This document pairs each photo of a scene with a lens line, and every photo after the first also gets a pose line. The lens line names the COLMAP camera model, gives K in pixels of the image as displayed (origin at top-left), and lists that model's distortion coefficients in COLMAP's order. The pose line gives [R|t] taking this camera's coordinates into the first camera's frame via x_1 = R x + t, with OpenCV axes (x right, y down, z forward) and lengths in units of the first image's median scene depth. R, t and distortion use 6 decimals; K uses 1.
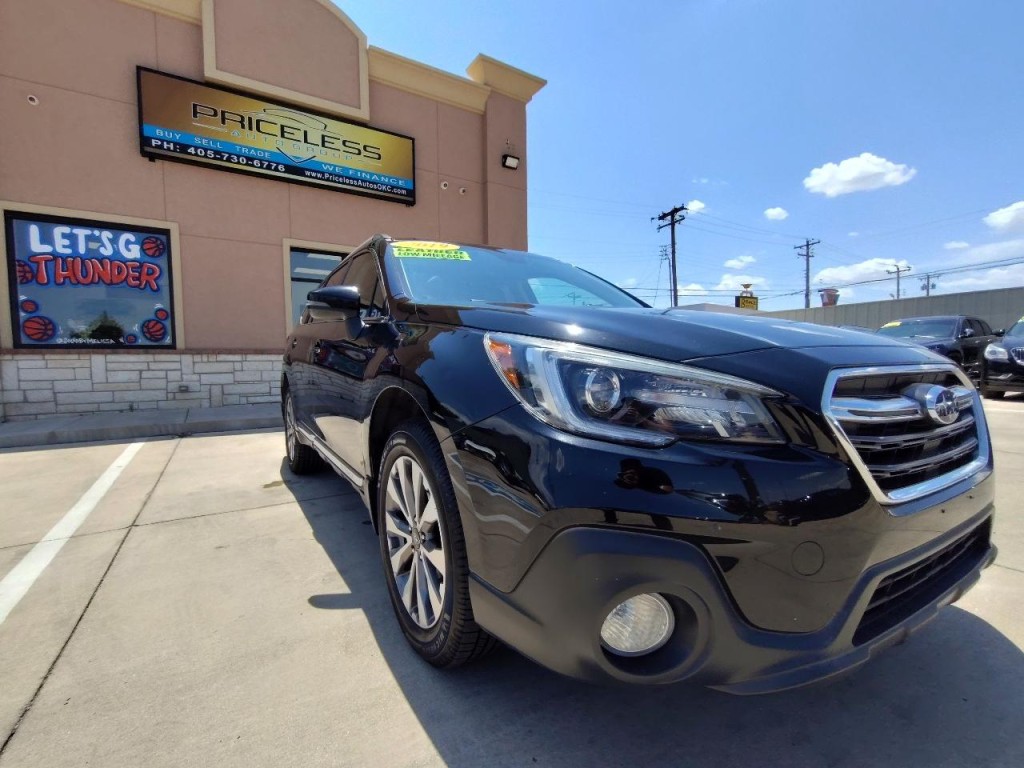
lens RADIAL K [[493.7, 0, 502.8], [0, 493.7, 385.4], [0, 0, 1]] dist [-0.002925, 0.000672]
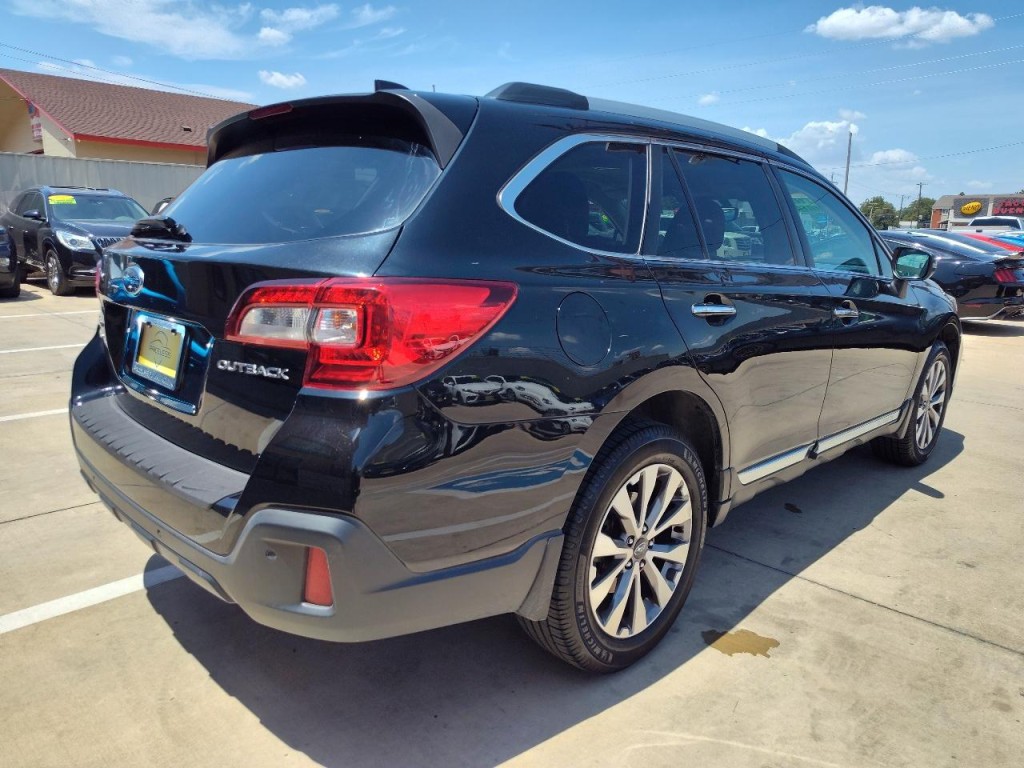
lens RADIAL K [[703.4, 0, 512.0], [0, 703.4, 384.0], [0, 0, 1]] dist [-0.000629, -0.001980]
pose [[-0.262302, -0.202495, 0.943501, -0.123448], [0.025652, 0.975927, 0.216585, -0.020775], [-0.964645, 0.081013, -0.250793, 0.174266]]
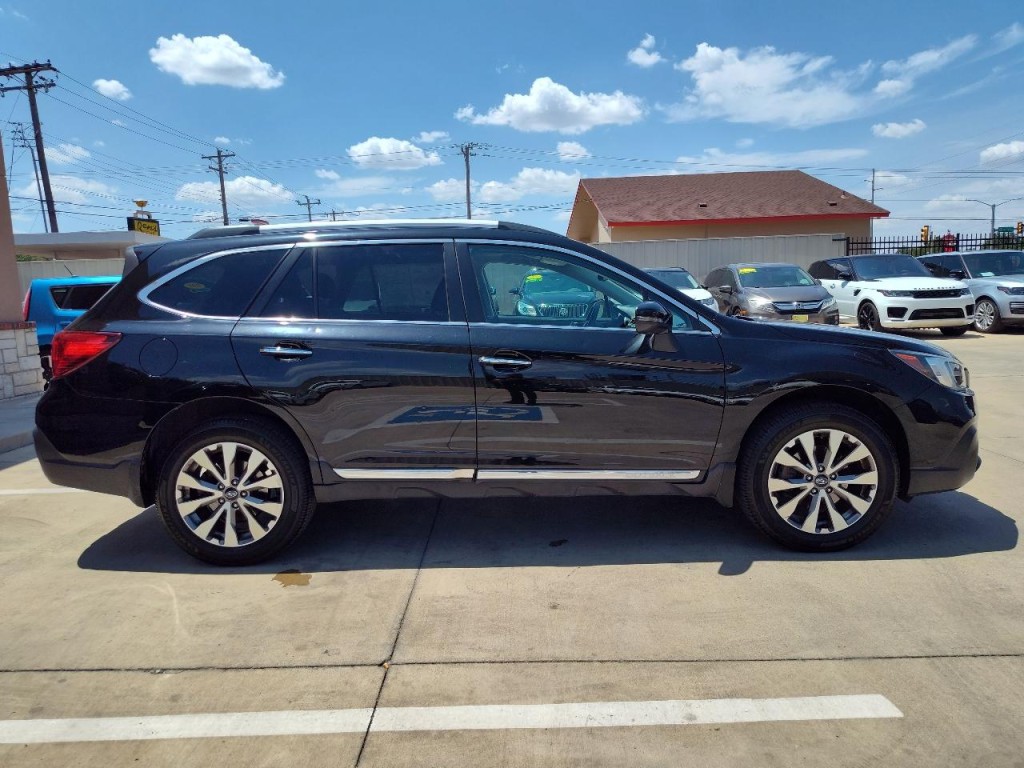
lens RADIAL K [[719.8, 0, 541.7], [0, 719.8, 382.2], [0, 0, 1]] dist [0.005066, -0.002128]
pose [[0.495619, -0.115395, 0.860840, -0.139530], [0.068304, 0.993244, 0.093818, -0.014913], [-0.865850, 0.012301, 0.500152, 0.034756]]
